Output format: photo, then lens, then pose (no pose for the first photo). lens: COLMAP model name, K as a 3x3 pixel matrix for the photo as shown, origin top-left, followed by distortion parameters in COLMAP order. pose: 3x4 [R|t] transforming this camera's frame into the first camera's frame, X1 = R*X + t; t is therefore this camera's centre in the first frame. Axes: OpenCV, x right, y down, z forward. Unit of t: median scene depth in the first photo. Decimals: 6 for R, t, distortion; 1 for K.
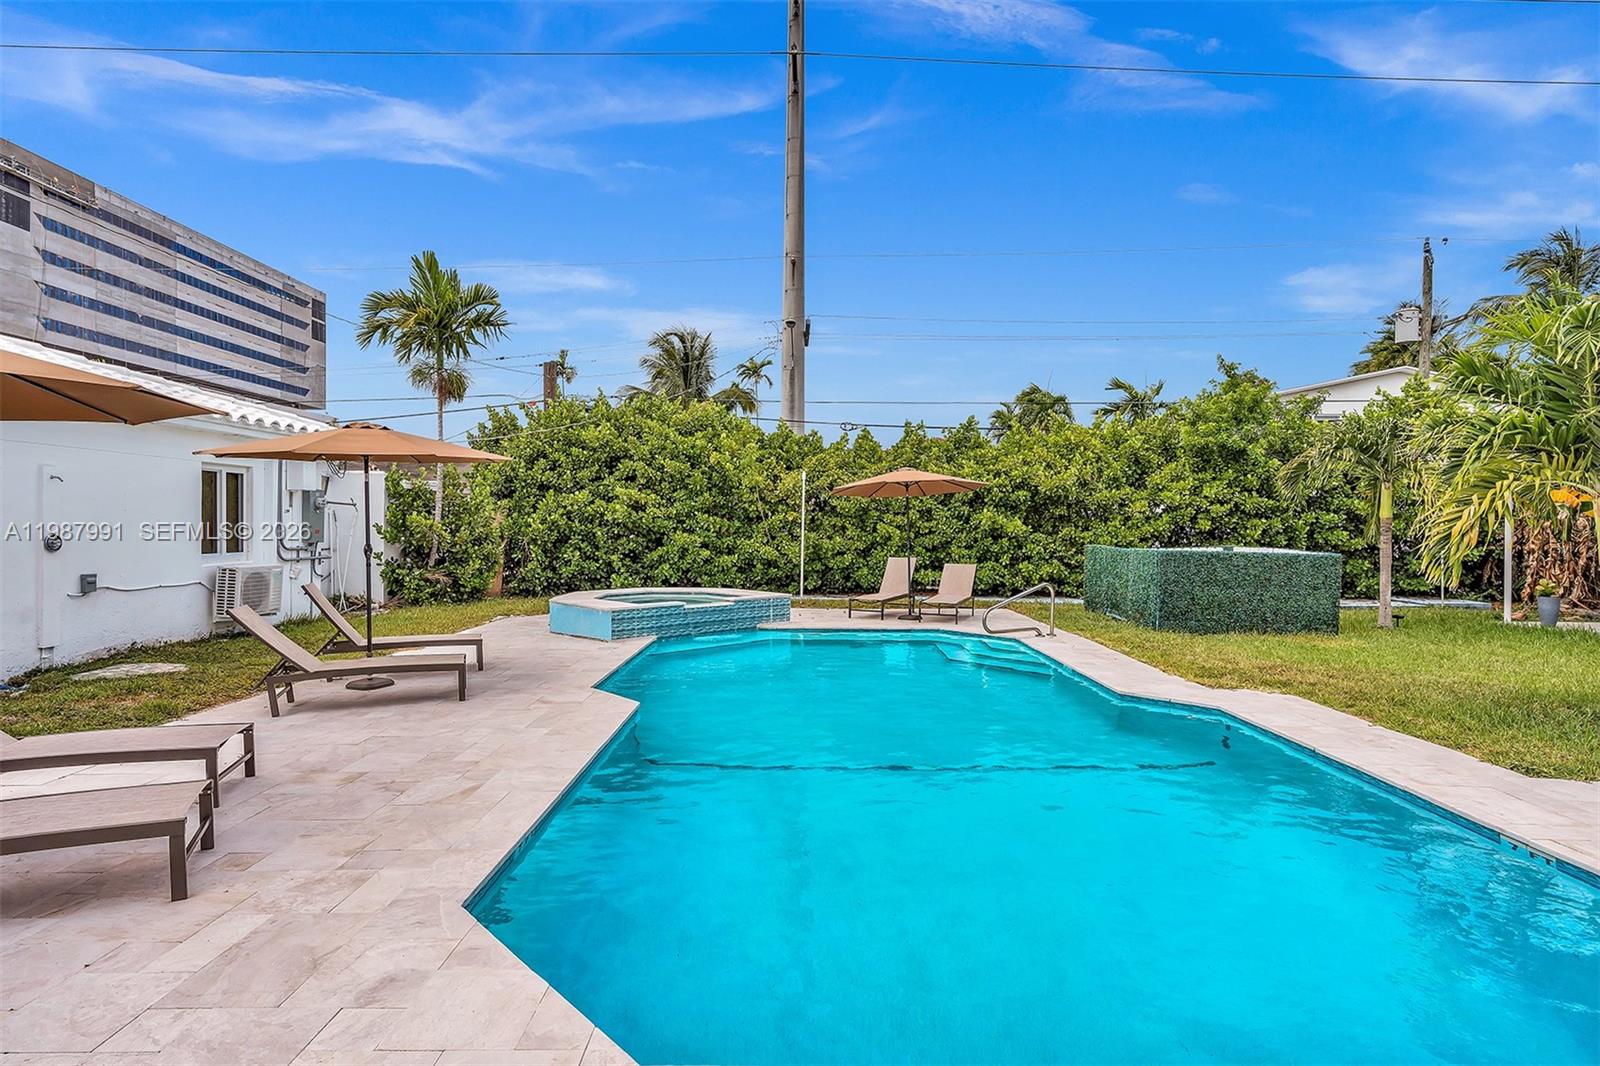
lens RADIAL K [[812.4, 0, 800.0], [0, 812.4, 533.0], [0, 0, 1]] dist [-0.001615, 0.000139]
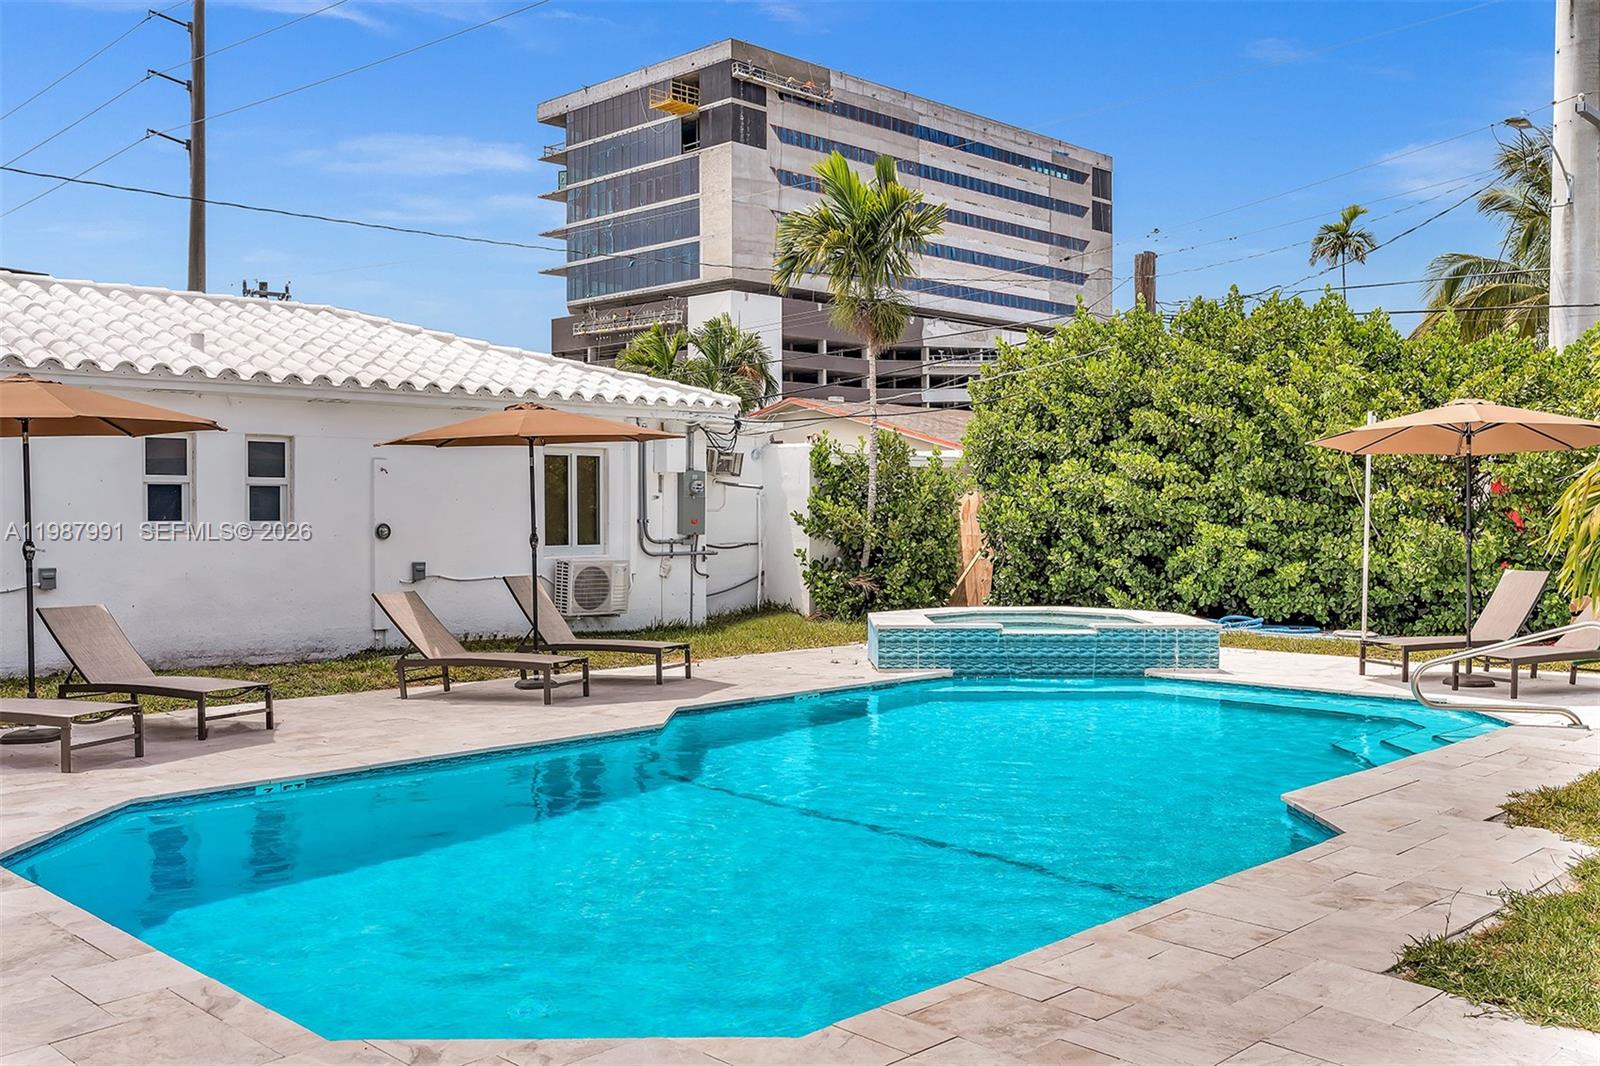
lens RADIAL K [[1454.8, 0, 800.0], [0, 1454.8, 533.0], [0, 0, 1]] dist [0.011171, 0.004176]
pose [[0.709904, 0.004492, -0.704284, 0.396340], [-0.002162, 0.999989, 0.004199, 0.002663], [0.704295, -0.001458, 0.709906, 0.015720]]
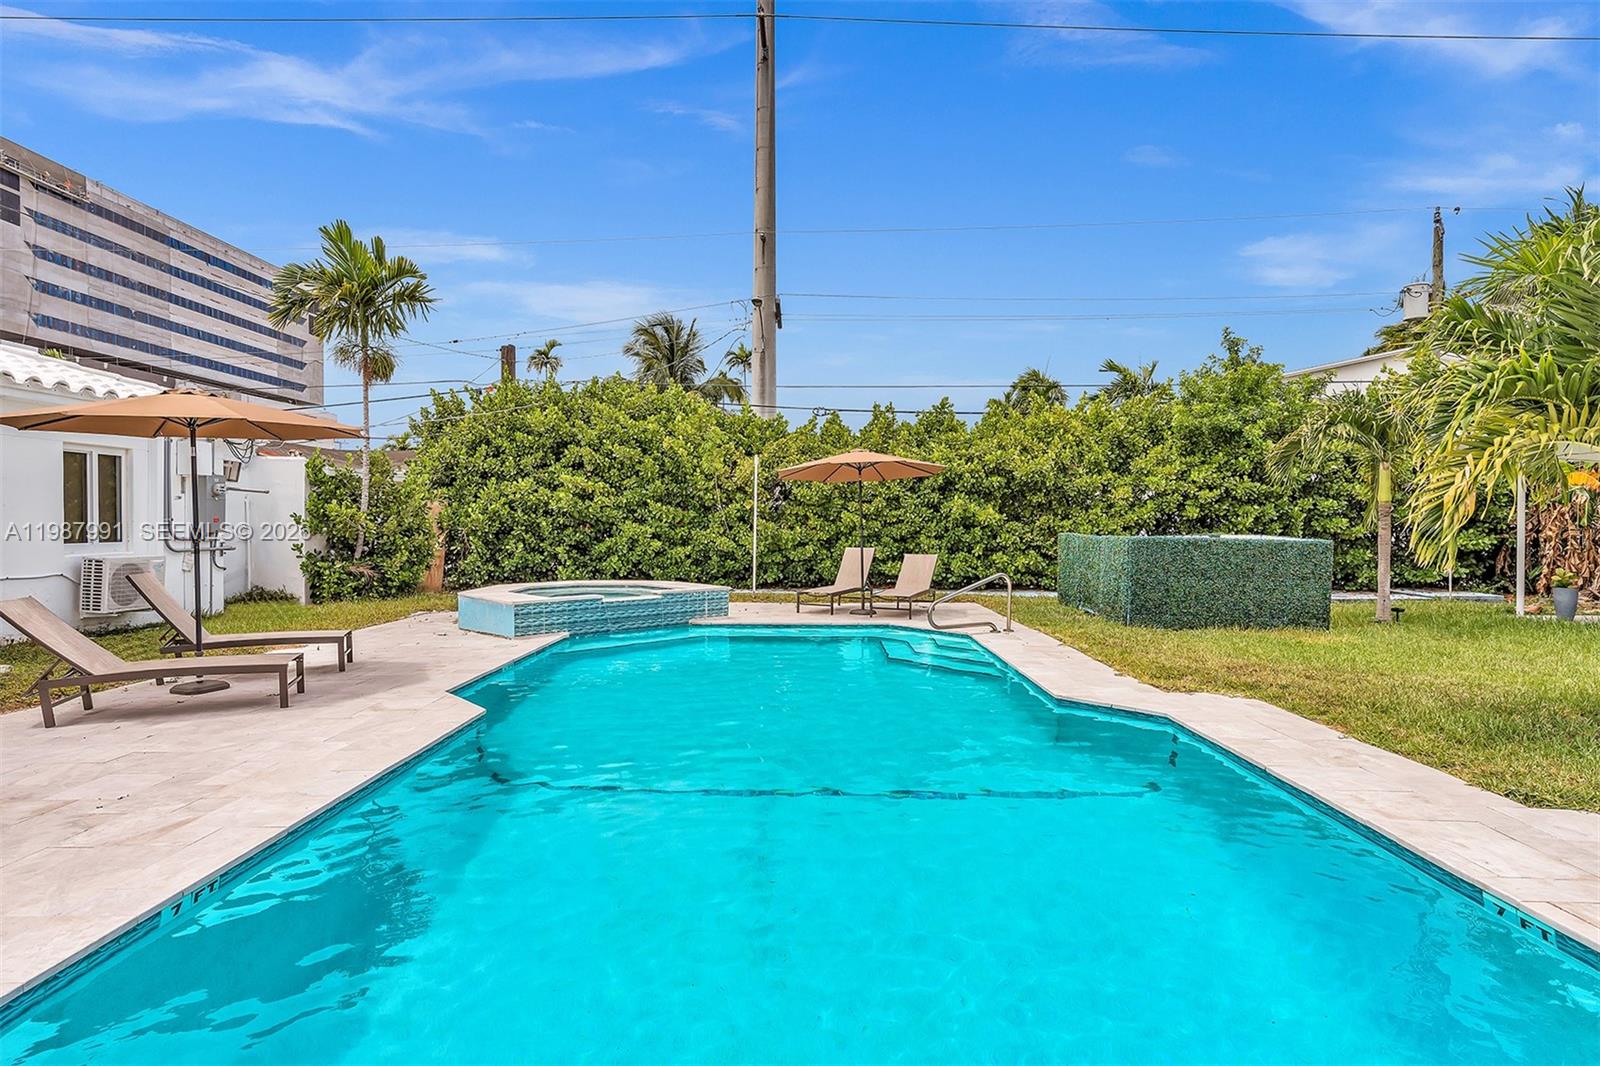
lens RADIAL K [[818.3, 0, 800.0], [0, 818.3, 533.0], [0, 0, 1]] dist [-0.002738, 0.001132]
pose [[0.999922, -0.003466, -0.012014, 0.060142], [0.003519, 0.999984, 0.004402, 0.008102], [0.011999, -0.004444, 0.999918, 0.058947]]
